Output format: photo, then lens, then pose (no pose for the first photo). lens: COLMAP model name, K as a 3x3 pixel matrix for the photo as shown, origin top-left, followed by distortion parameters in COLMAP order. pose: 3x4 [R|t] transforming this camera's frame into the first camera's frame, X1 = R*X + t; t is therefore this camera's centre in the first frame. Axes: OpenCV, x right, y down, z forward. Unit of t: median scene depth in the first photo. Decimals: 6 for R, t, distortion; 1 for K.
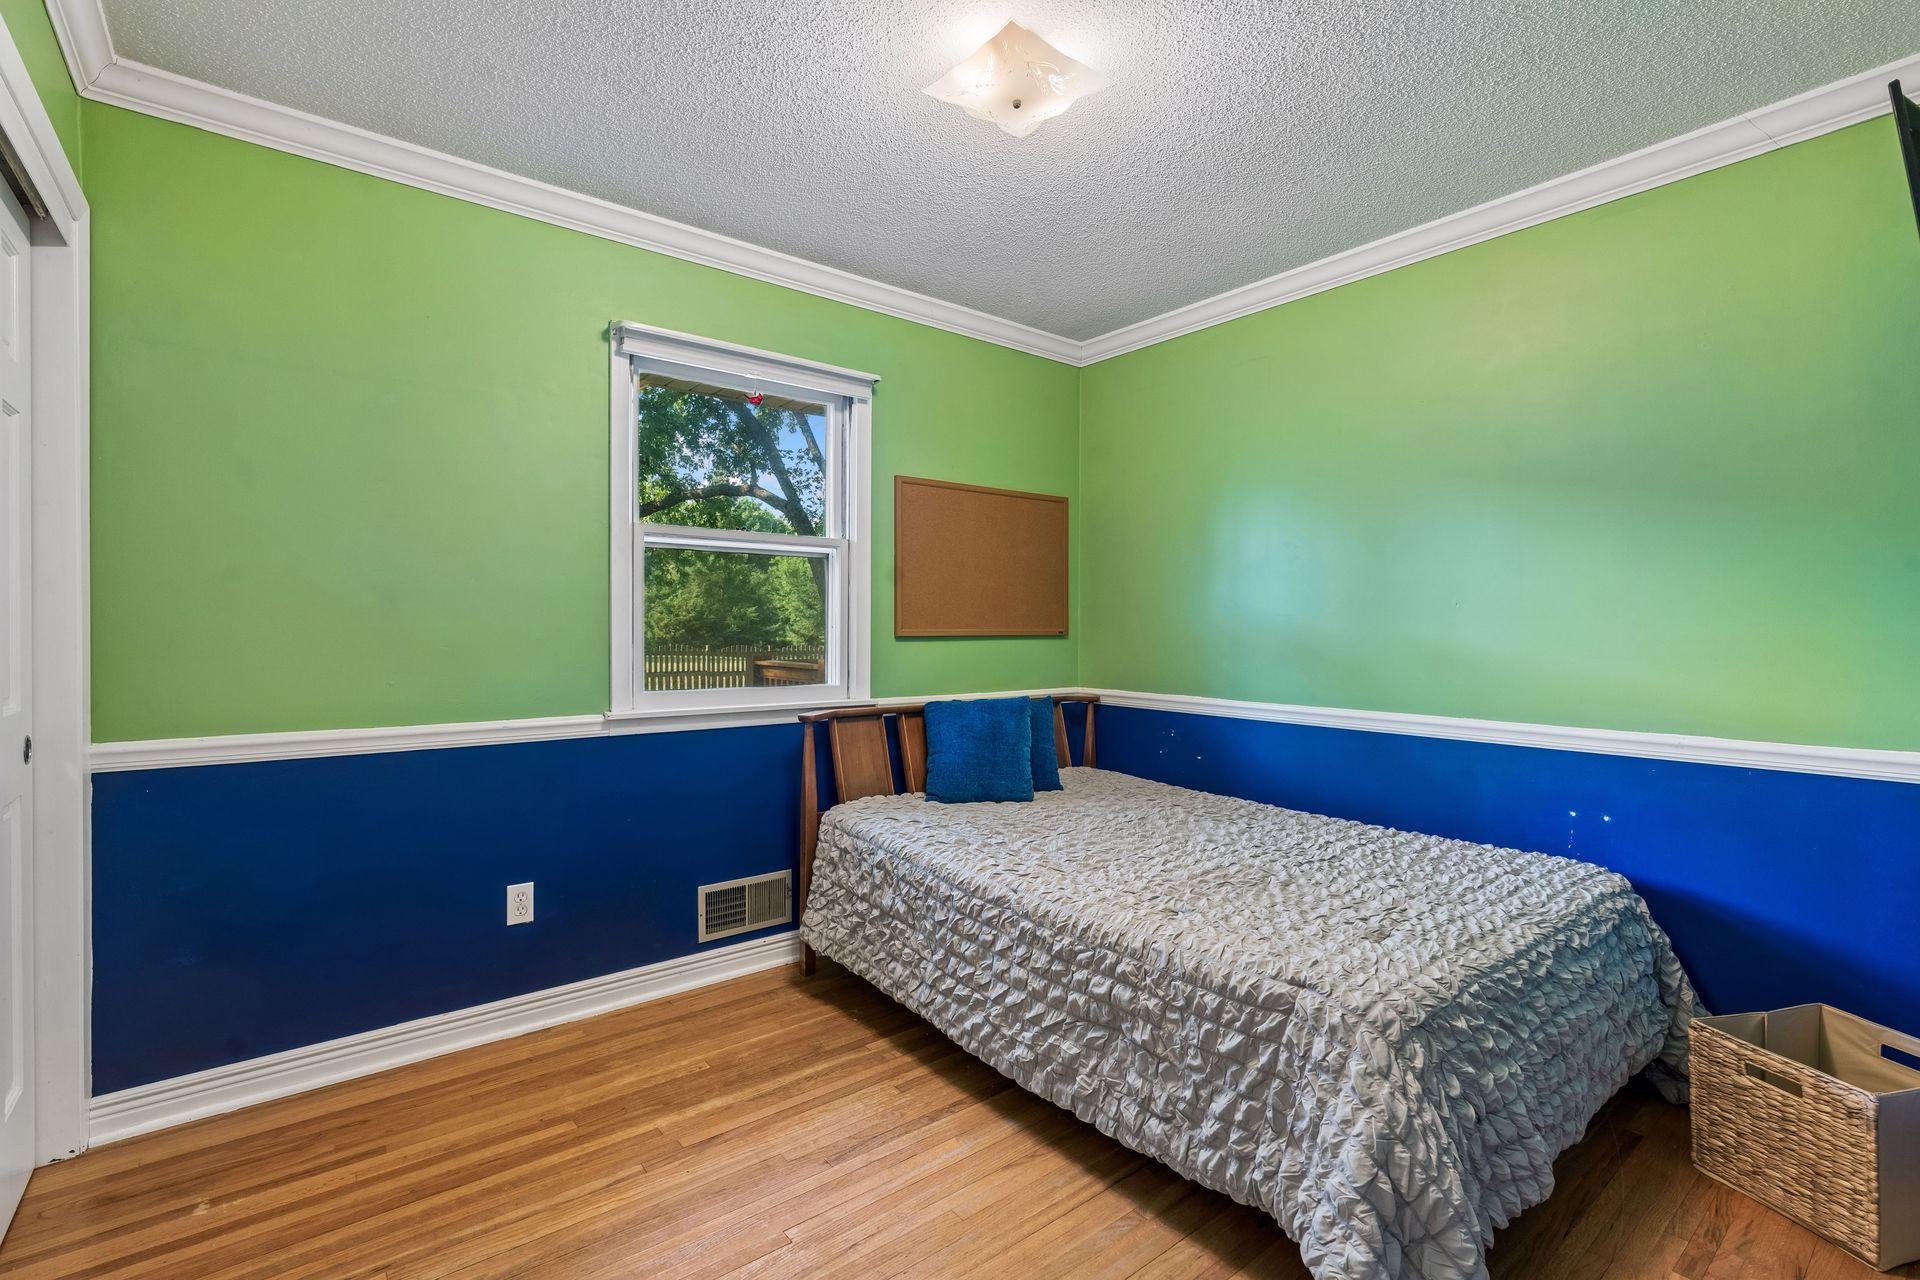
lens RADIAL K [[871.8, 0, 962.2], [0, 871.8, 636.5], [0, 0, 1]] dist [-0.000021, 0.000000]
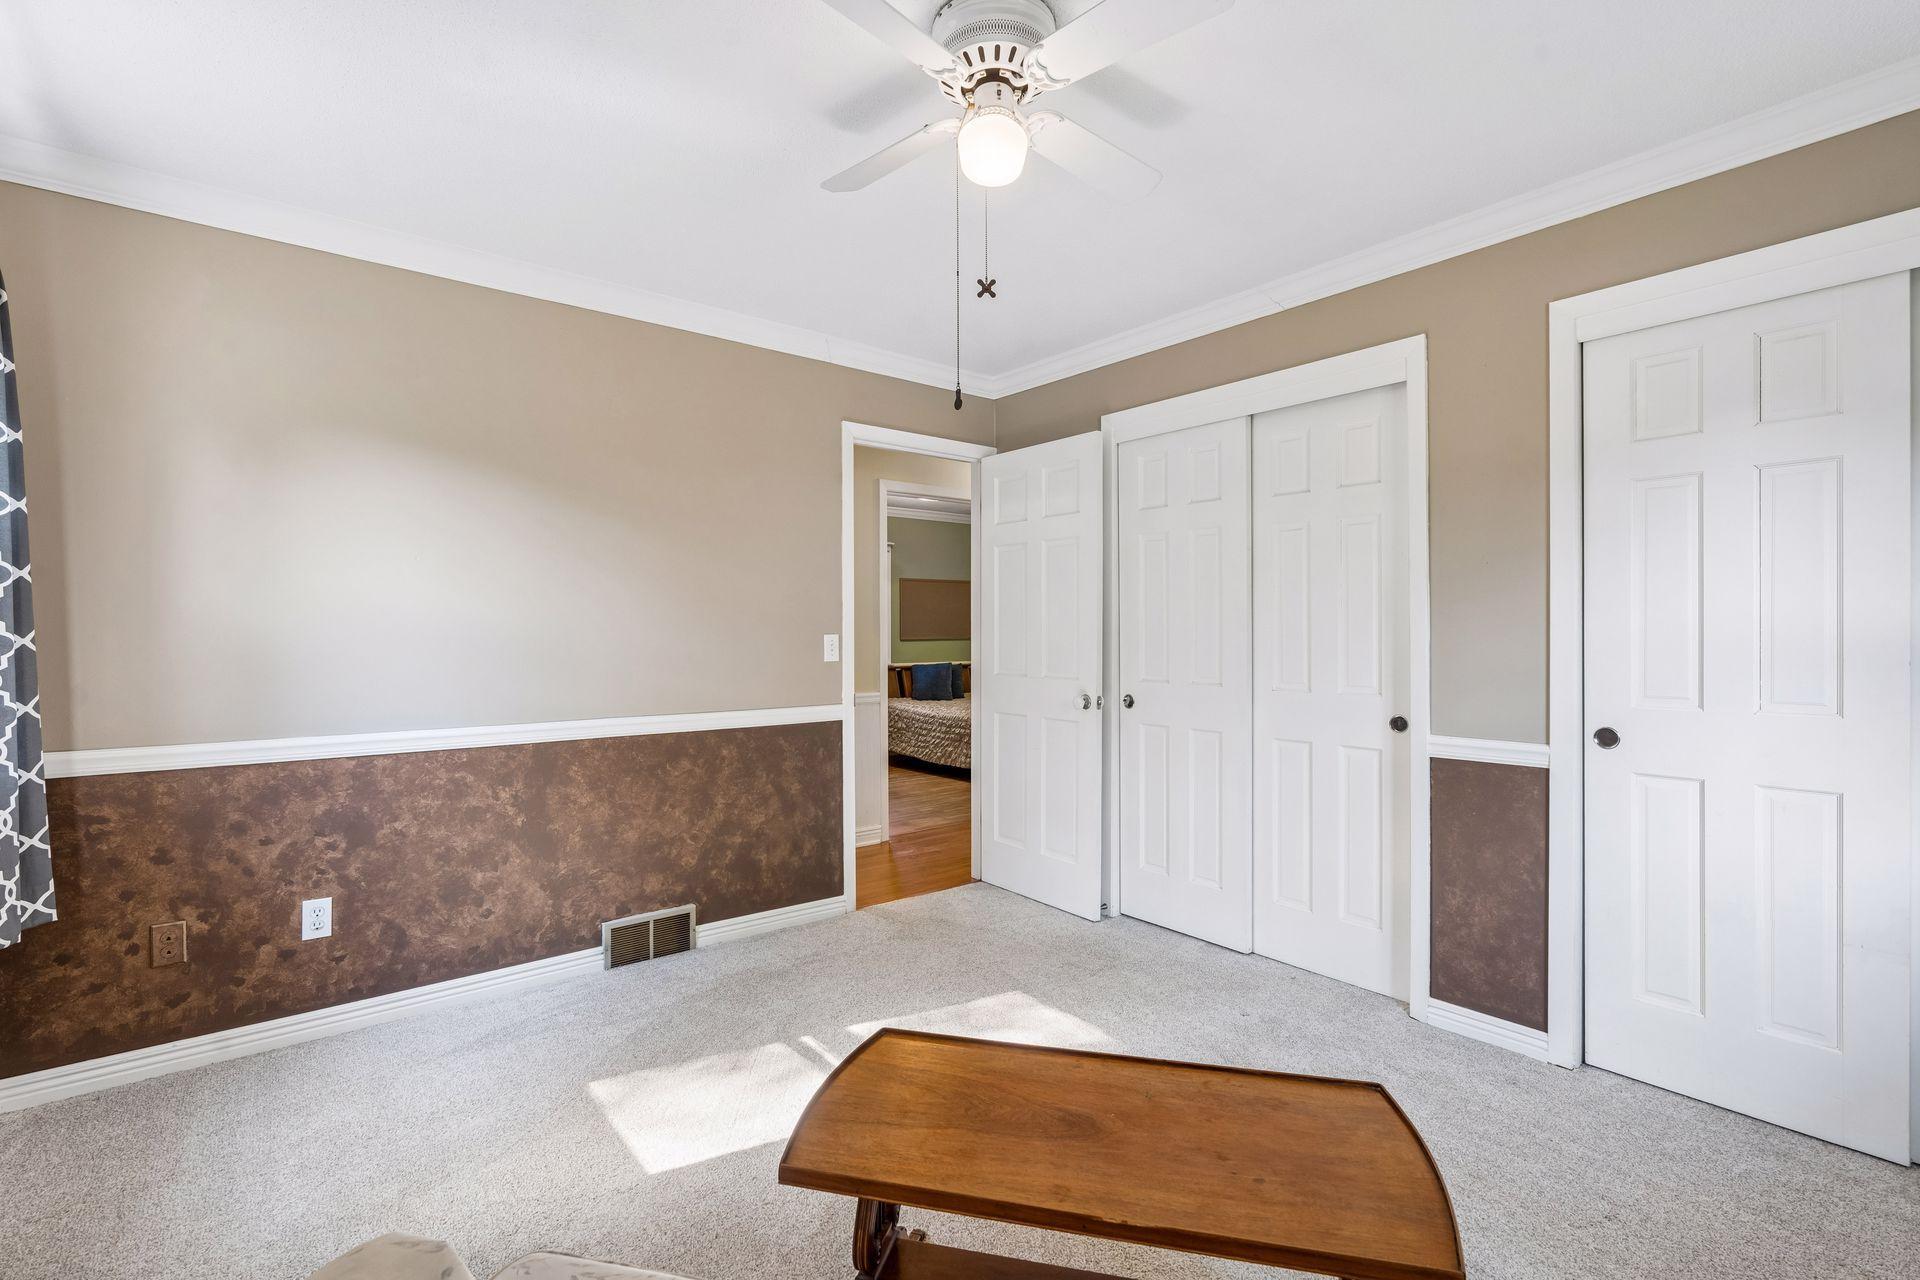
lens RADIAL K [[871.8, 0, 958.5], [0, 871.8, 639.6], [0, 0, 1]] dist [-0.000021, 0.000000]
pose [[0.999872, -0.004236, 0.015429, 0.079781], [0.004185, 0.999986, 0.003292, -0.014420], [-0.015443, -0.003227, 0.999876, -2.200700]]
